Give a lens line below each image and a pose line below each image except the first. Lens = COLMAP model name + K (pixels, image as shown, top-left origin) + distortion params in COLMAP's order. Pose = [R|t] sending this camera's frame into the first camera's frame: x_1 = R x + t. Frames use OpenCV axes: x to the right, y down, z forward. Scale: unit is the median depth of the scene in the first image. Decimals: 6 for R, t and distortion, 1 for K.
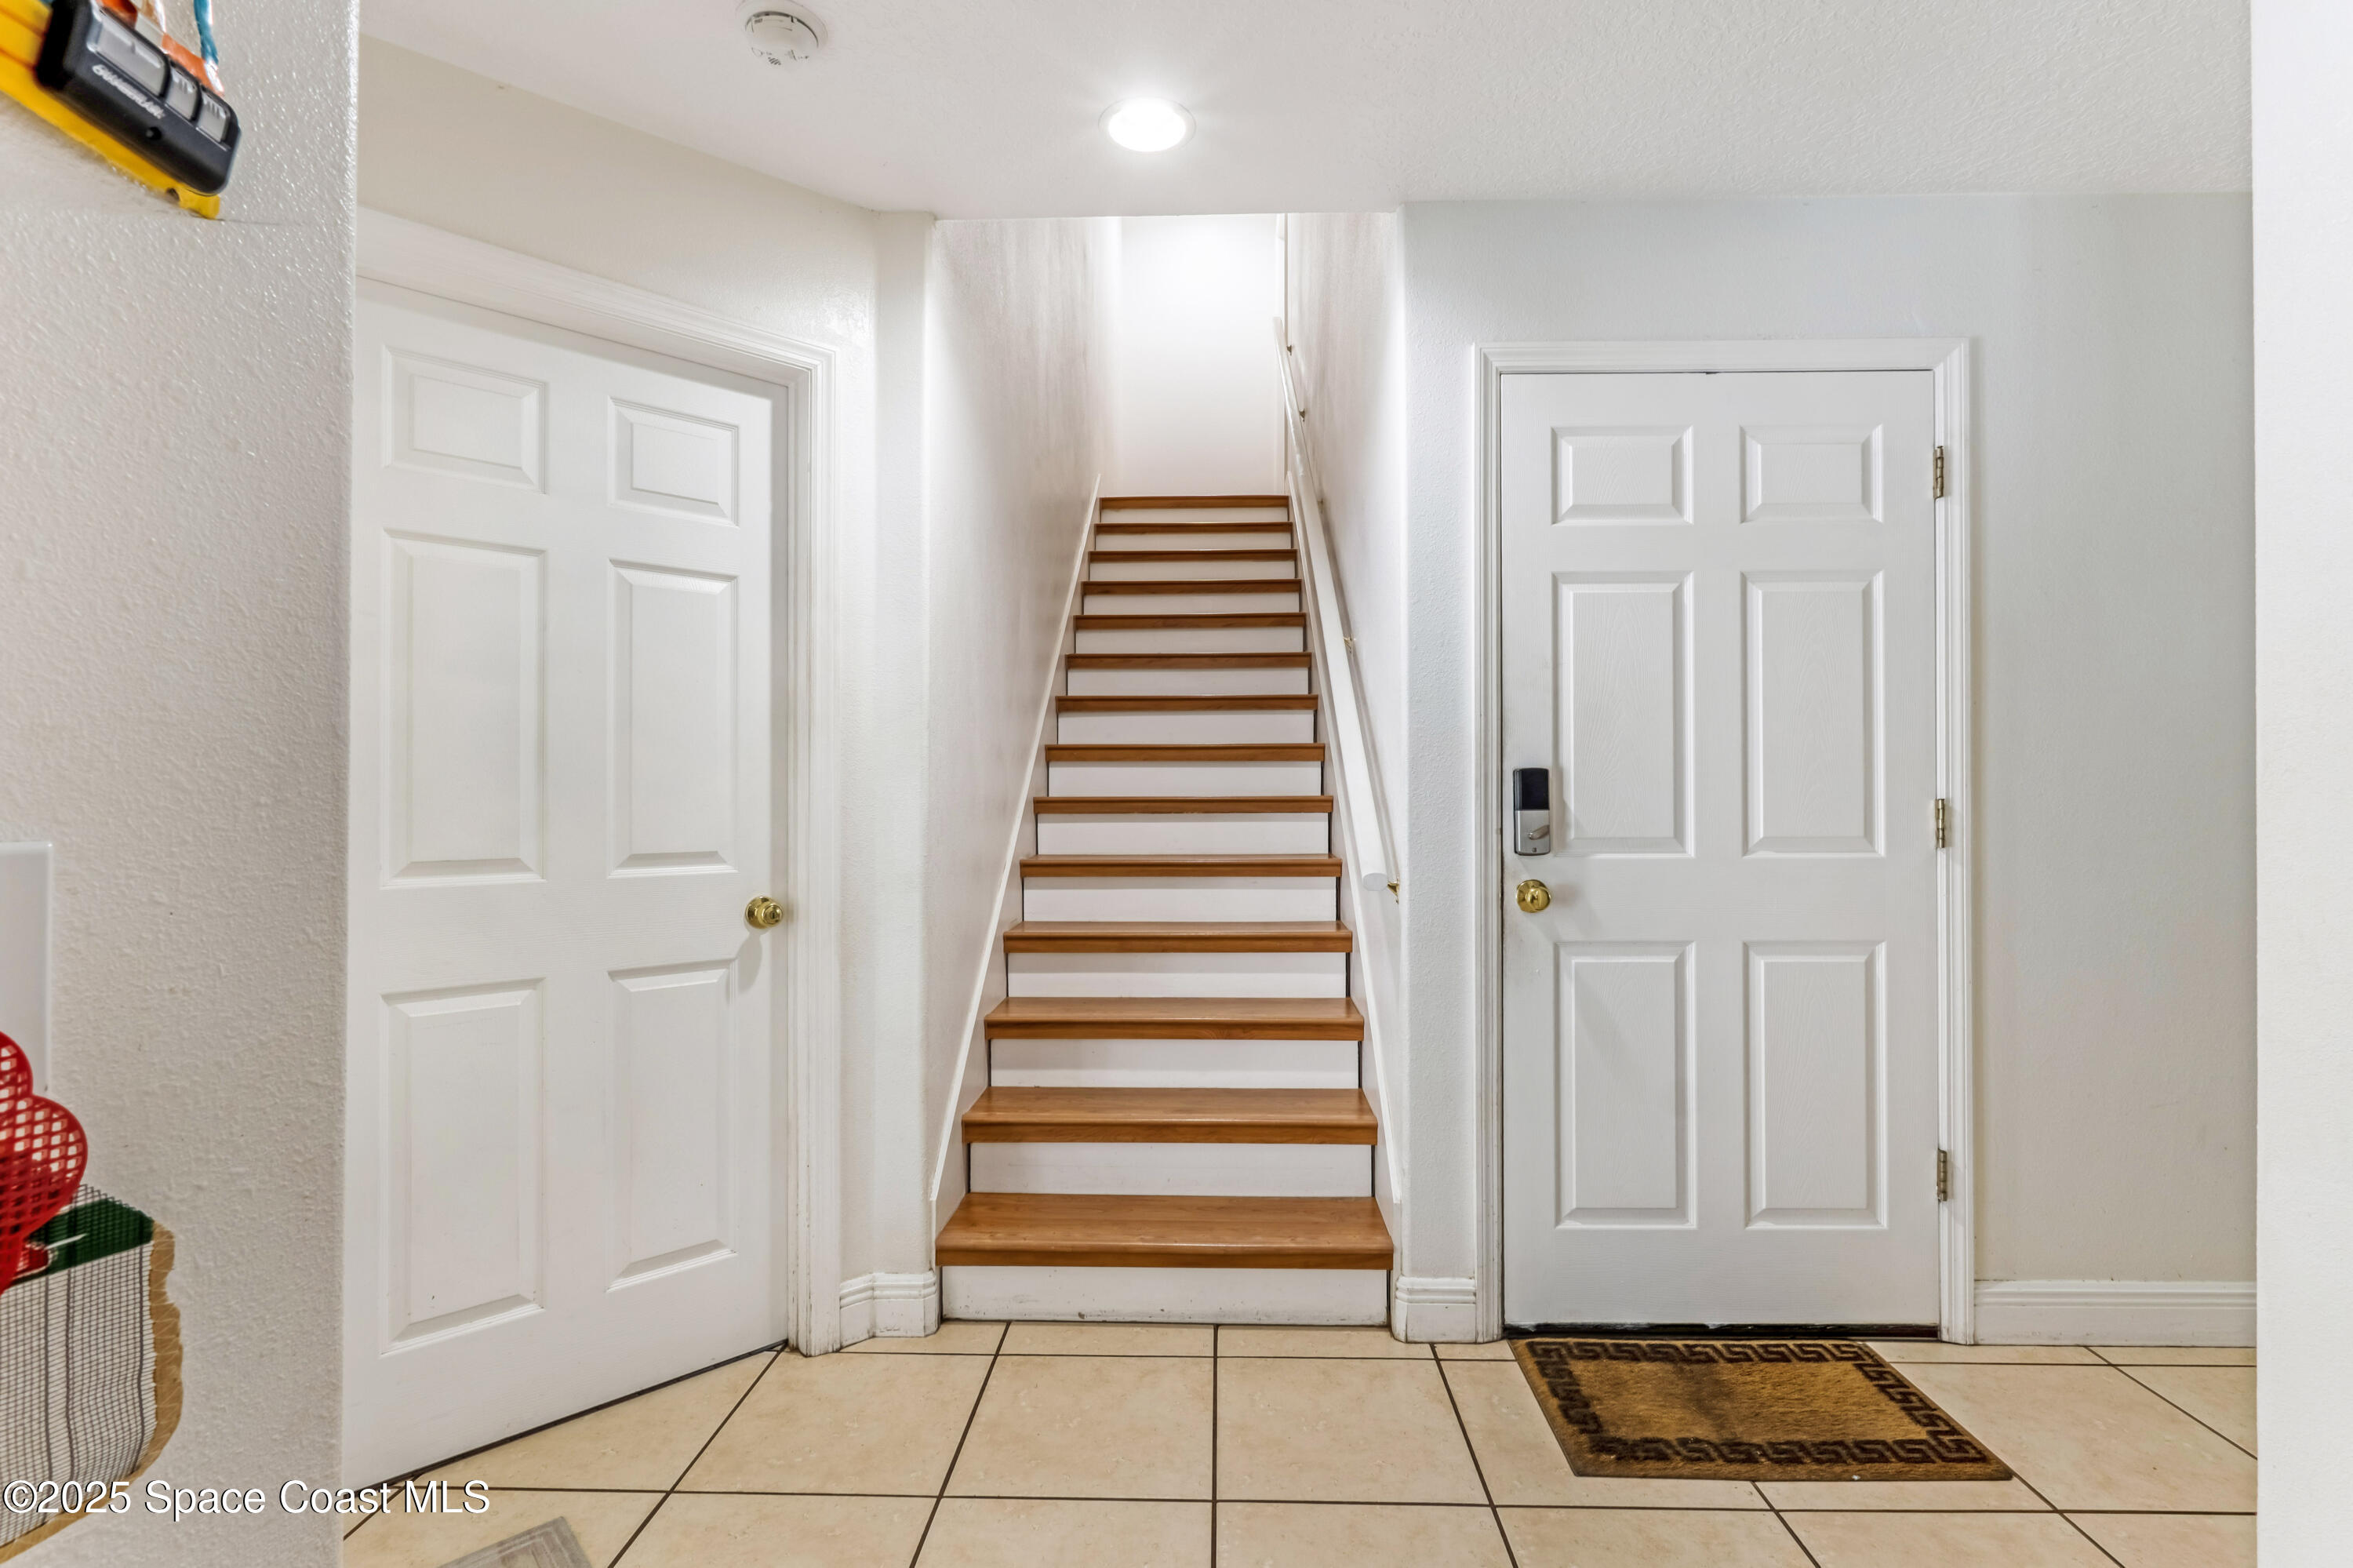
lens RADIAL K [[1092.6, 0, 1183.6], [0, 1092.6, 783.5], [0, 0, 1]] dist [-0.002326, -0.000529]
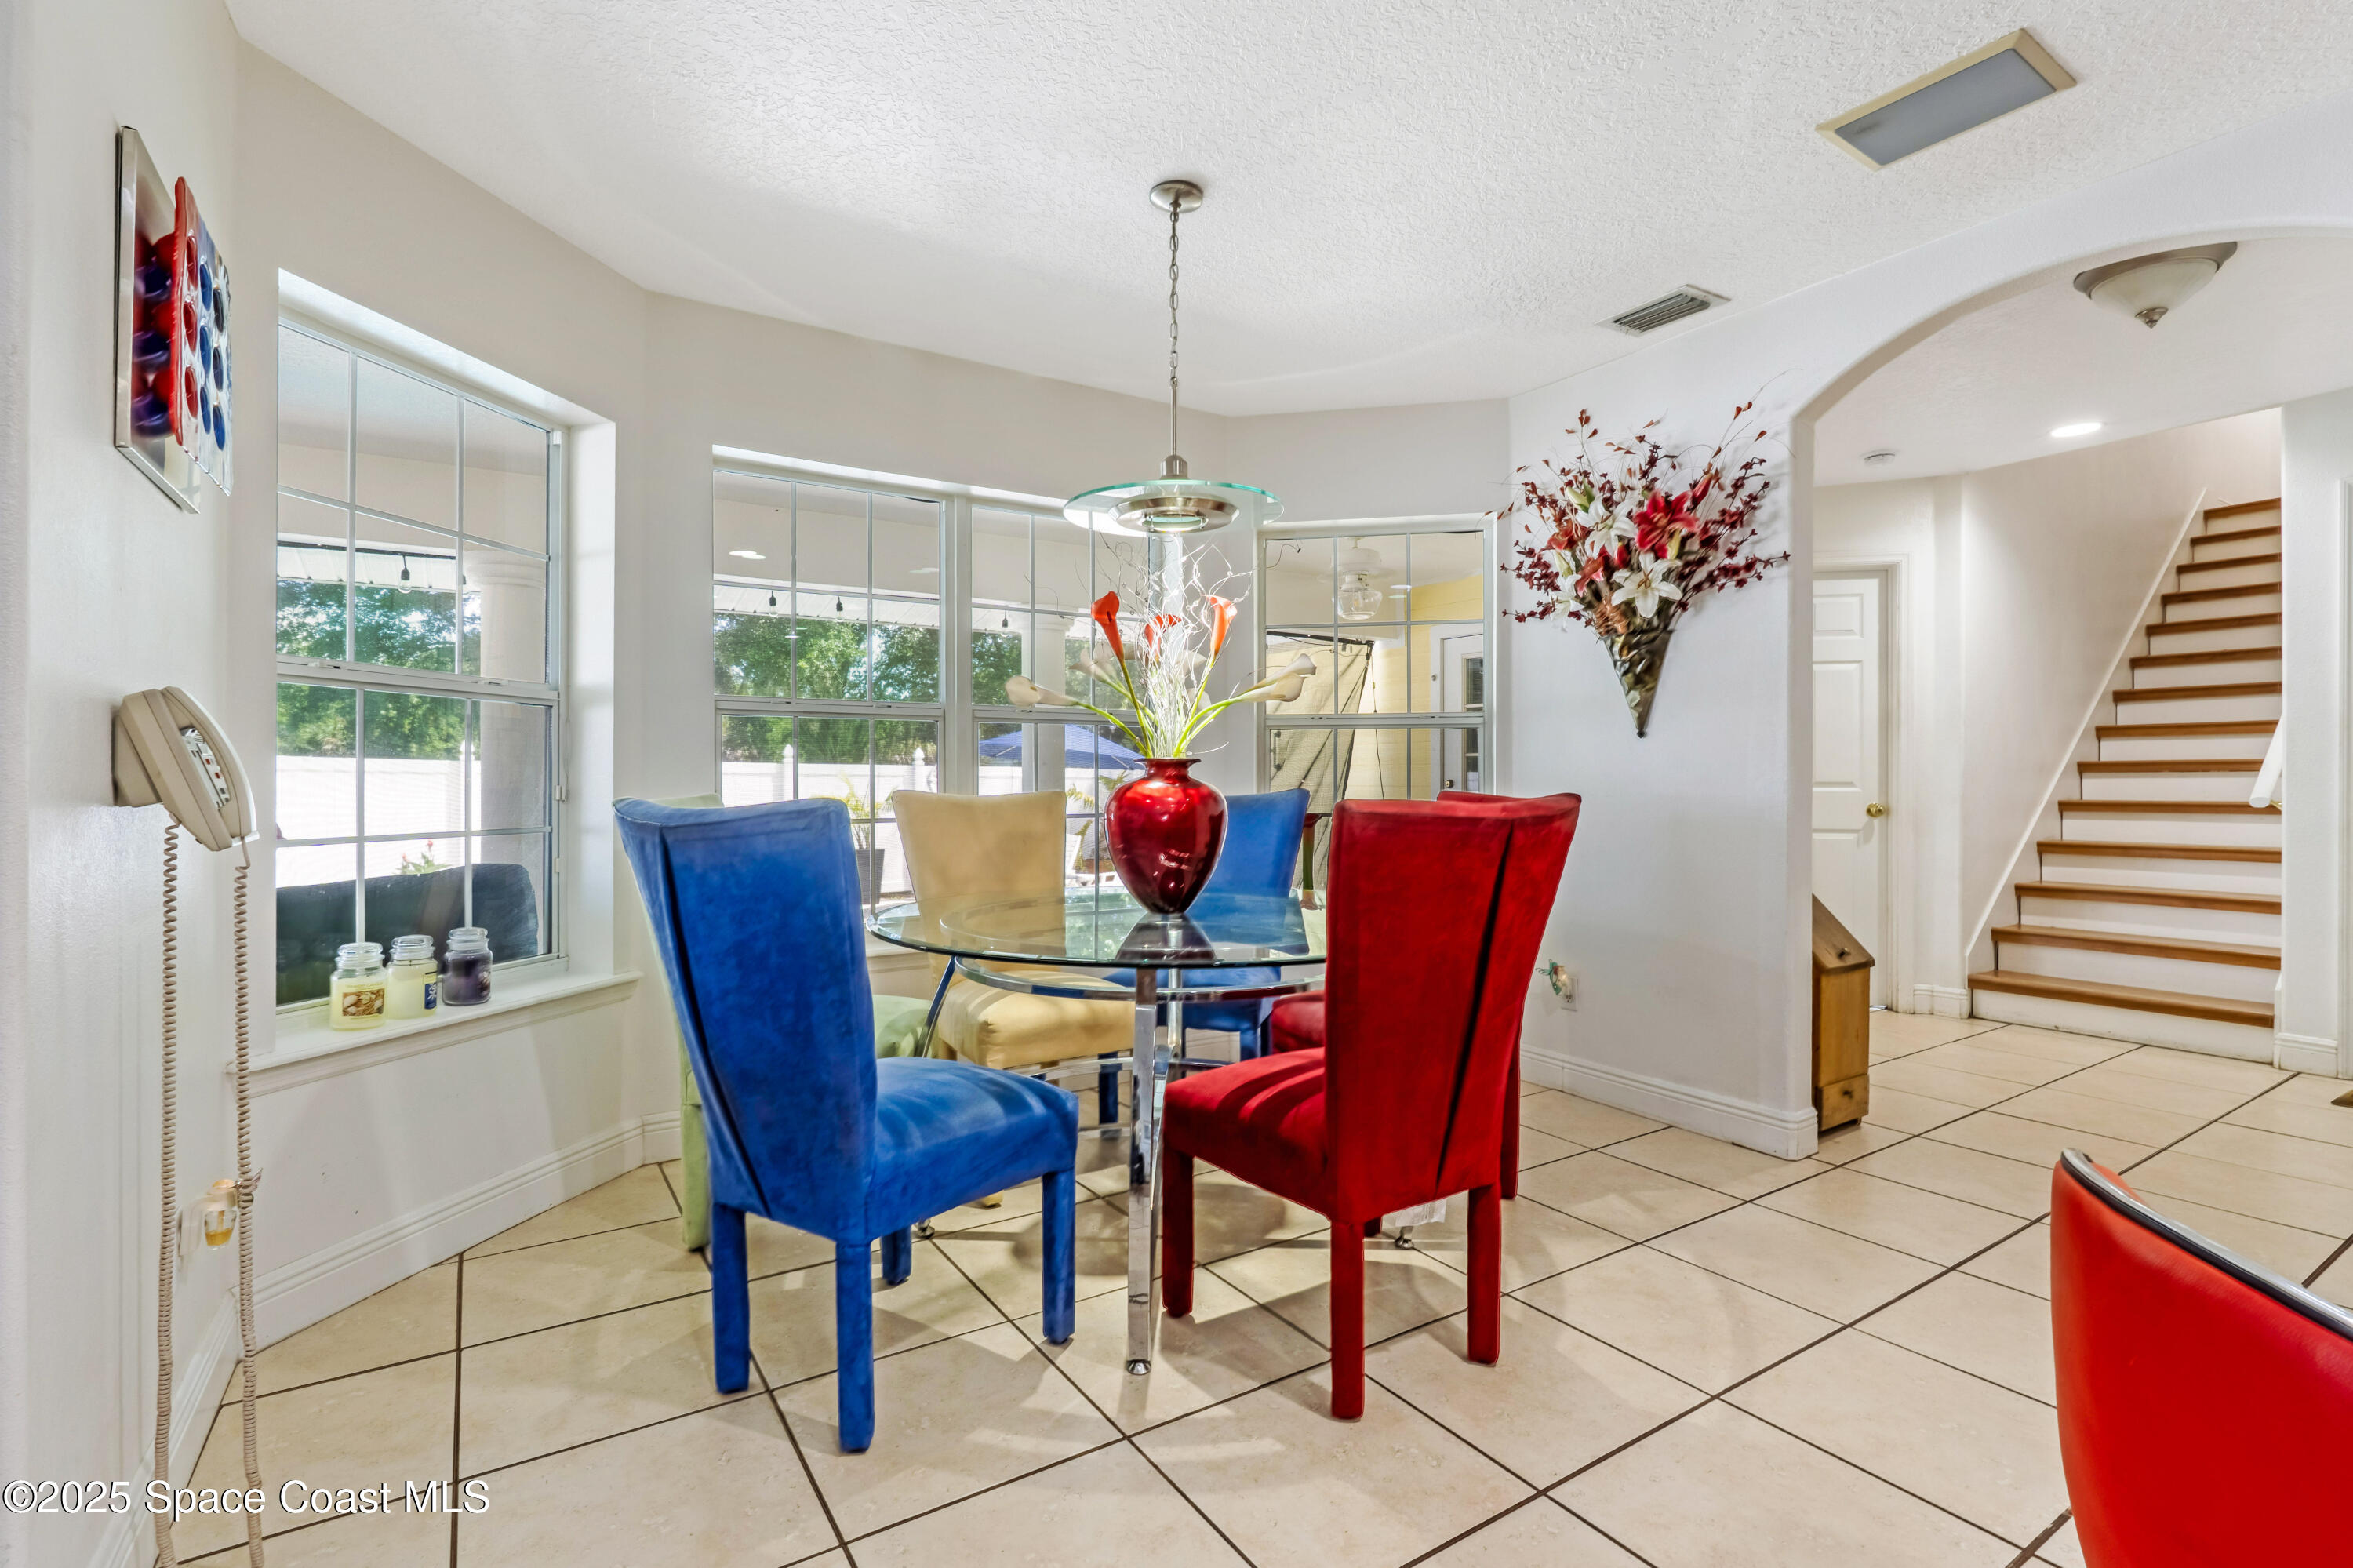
lens RADIAL K [[1092.6, 0, 1185.3], [0, 1092.6, 770.0], [0, 0, 1]] dist [-0.002326, -0.000529]
pose [[0.584239, 0.002246, -0.811579, 0.566862], [0.002773, 0.999985, 0.004763, 0.022818], [0.811577, -0.005033, 0.584223, -1.362812]]
